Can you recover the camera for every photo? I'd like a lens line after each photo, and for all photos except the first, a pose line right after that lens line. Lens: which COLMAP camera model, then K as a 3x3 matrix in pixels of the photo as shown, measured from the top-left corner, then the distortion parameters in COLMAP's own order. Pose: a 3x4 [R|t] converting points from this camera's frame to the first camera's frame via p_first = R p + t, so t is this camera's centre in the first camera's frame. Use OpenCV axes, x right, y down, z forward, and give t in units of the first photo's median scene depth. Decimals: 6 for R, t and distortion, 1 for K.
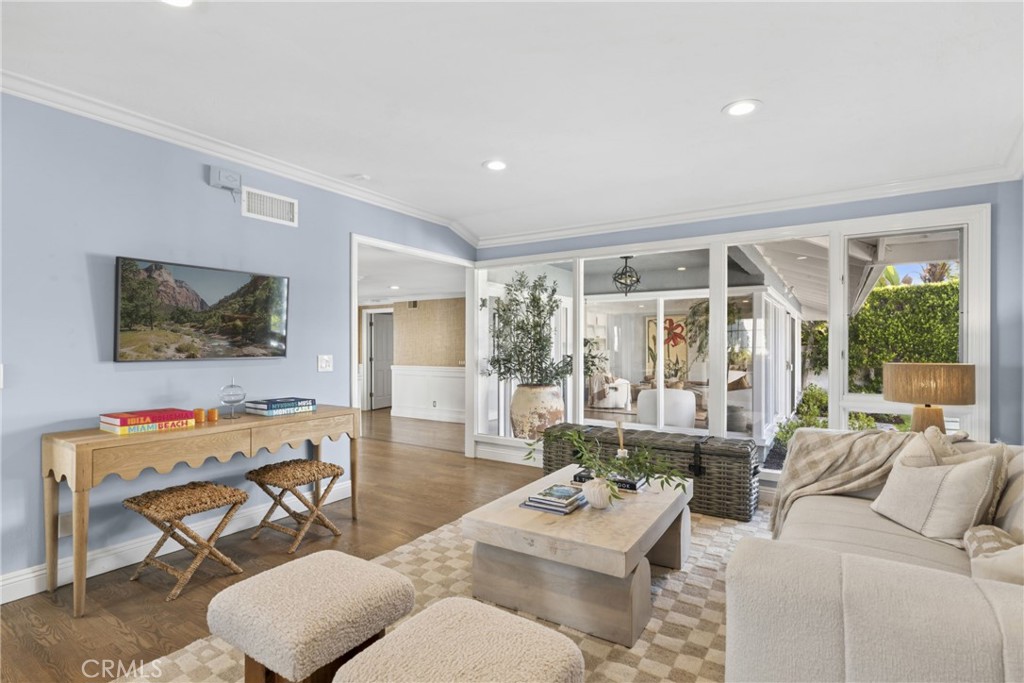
lens RADIAL K [[484.0, 0, 514.4], [0, 484.0, 346.4], [0, 0, 1]] dist [-0.003716, -0.001502]
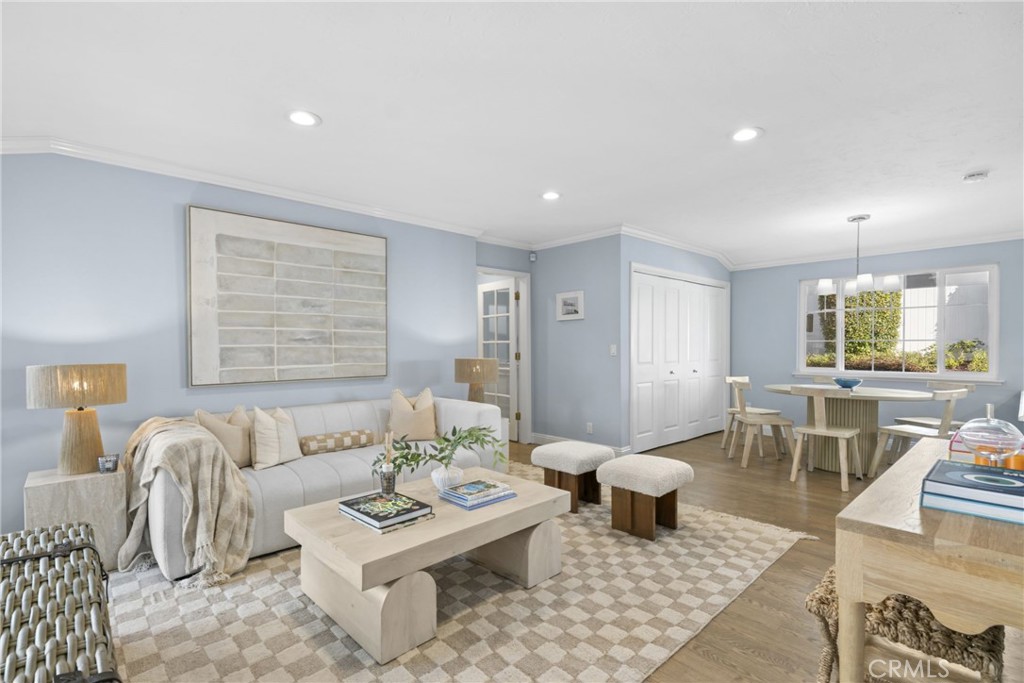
lens RADIAL K [[469.7, 0, 512.4], [0, 469.7, 346.3], [0, 0, 1]] dist [-0.000549, -0.000574]
pose [[-0.970858, 0.003038, 0.239638, -0.222226], [0.001882, 0.999985, -0.005051, 0.003925], [-0.239650, -0.004452, -0.970849, 1.946780]]
